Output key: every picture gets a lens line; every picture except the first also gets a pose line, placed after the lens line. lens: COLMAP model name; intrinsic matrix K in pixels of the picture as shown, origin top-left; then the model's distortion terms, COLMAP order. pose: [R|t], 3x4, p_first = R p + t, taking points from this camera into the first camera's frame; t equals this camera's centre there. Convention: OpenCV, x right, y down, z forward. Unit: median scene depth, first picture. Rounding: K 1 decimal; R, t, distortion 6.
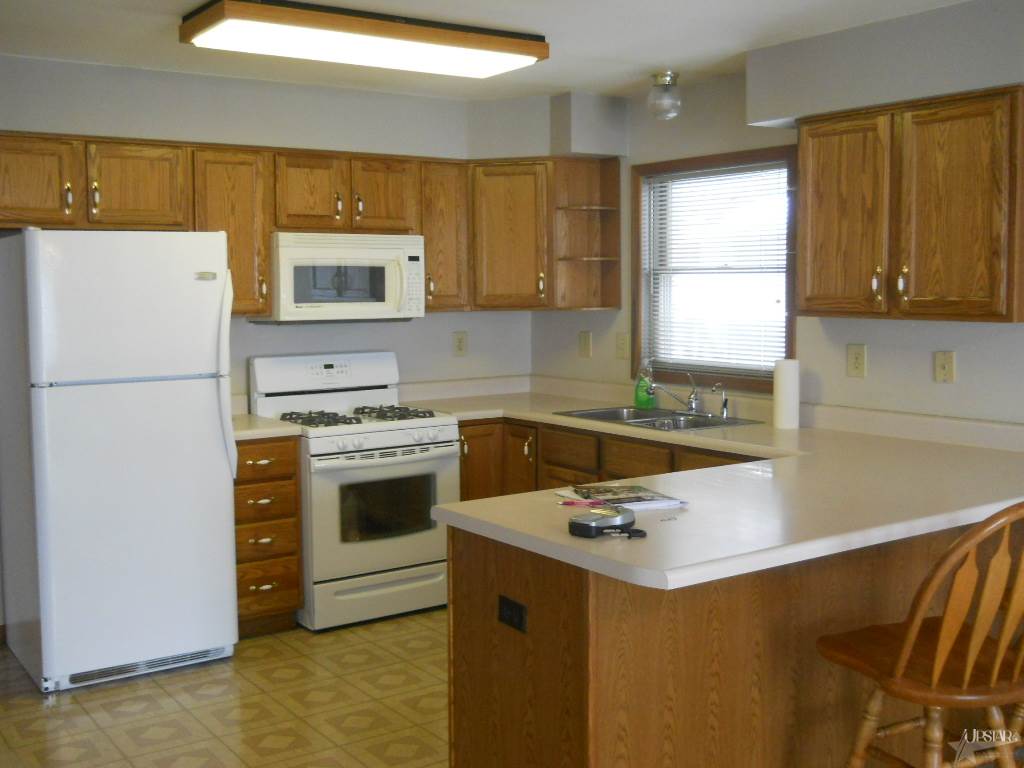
lens RADIAL K [[1142.8, 0, 512.0], [0, 1142.8, 384.0], [0, 0, 1]] dist [-0.021468, -0.029516]
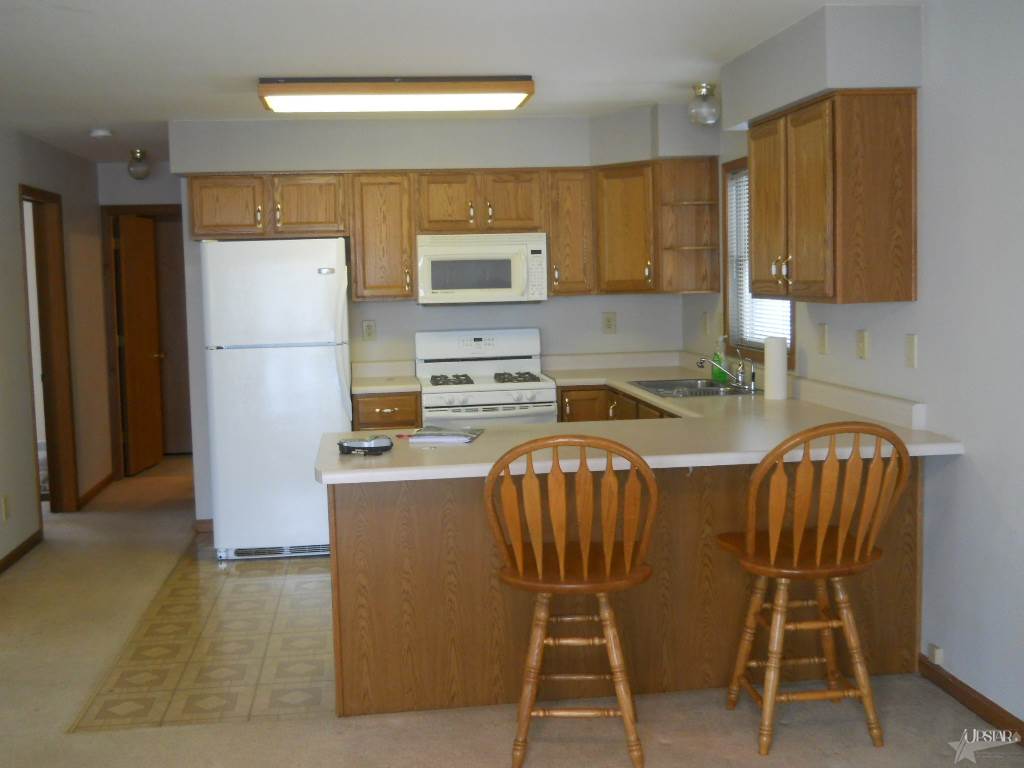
lens RADIAL K [[1150.3, 0, 512.0], [0, 1150.3, 384.0], [0, 0, 1]] dist [-0.006255, -0.010919]
pose [[0.884696, 0.030389, -0.465177, 0.487087], [-0.022660, 0.999497, 0.022198, 0.004606], [0.465618, -0.009098, 0.884939, -0.104490]]
